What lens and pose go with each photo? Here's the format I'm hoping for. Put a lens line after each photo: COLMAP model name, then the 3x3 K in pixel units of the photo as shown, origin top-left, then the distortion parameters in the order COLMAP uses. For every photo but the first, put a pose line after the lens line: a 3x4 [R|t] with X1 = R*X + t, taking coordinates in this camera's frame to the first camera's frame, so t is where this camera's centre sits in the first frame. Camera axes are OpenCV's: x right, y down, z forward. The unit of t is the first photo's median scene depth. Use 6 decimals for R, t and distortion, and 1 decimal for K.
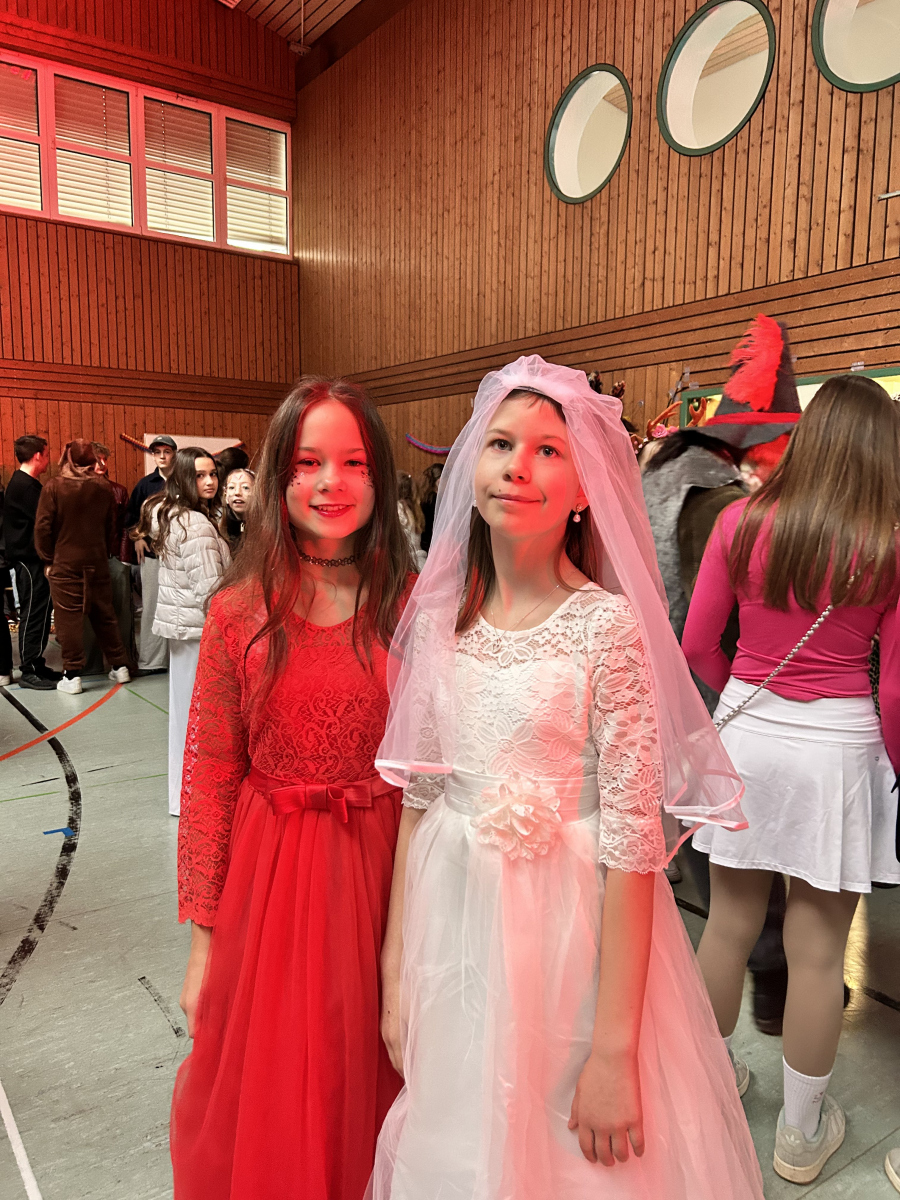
lens RADIAL K [[917.9, 0, 448.5], [0, 917.9, 598.7], [0, 0, 1]] dist [0.072017, -0.078547]
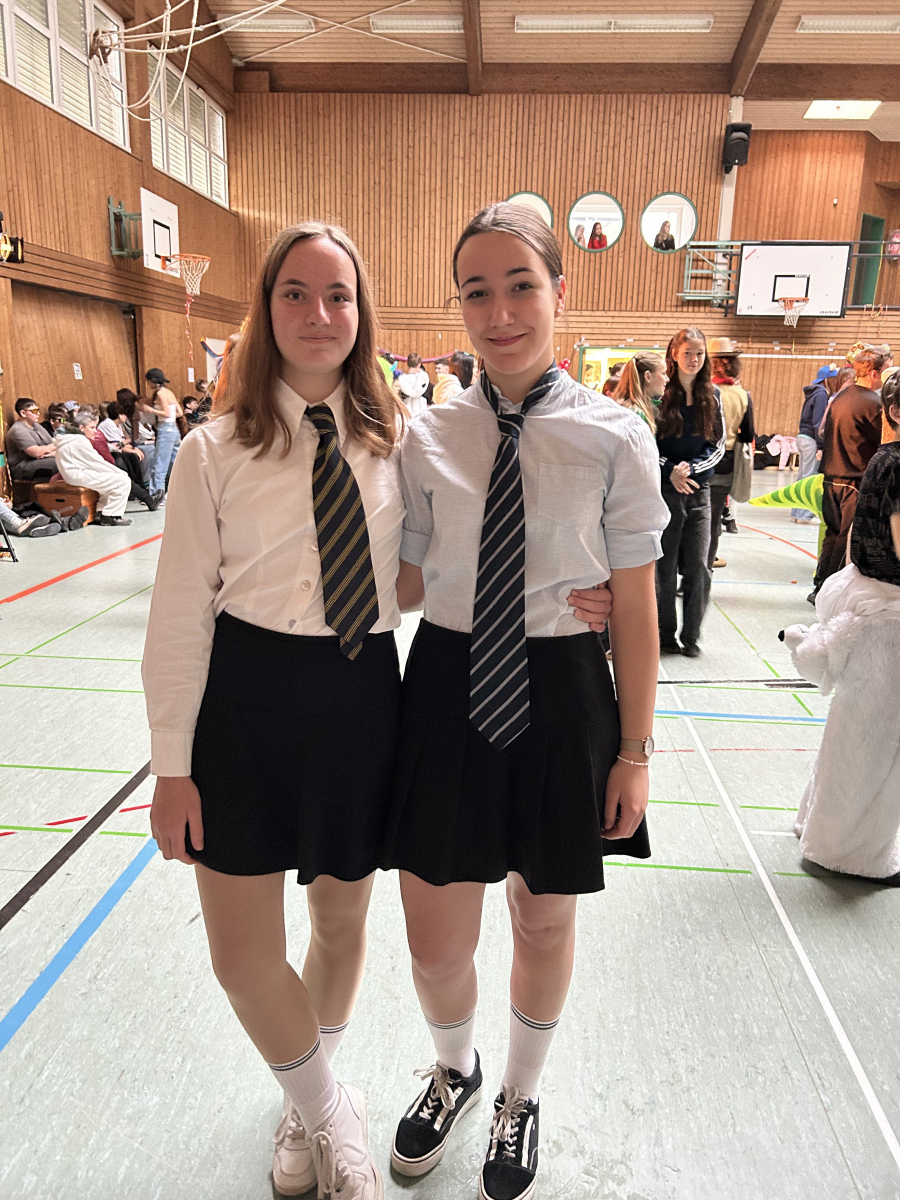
lens RADIAL K [[916.6, 0, 465.4], [0, 916.6, 596.4], [0, 0, 1]] dist [0.025221, -0.012897]
pose [[0.623178, -0.172703, 0.762773, -1.589969], [0.066179, 0.983460, 0.168603, -0.000299], [-0.779275, -0.054590, 0.624300, -0.273928]]
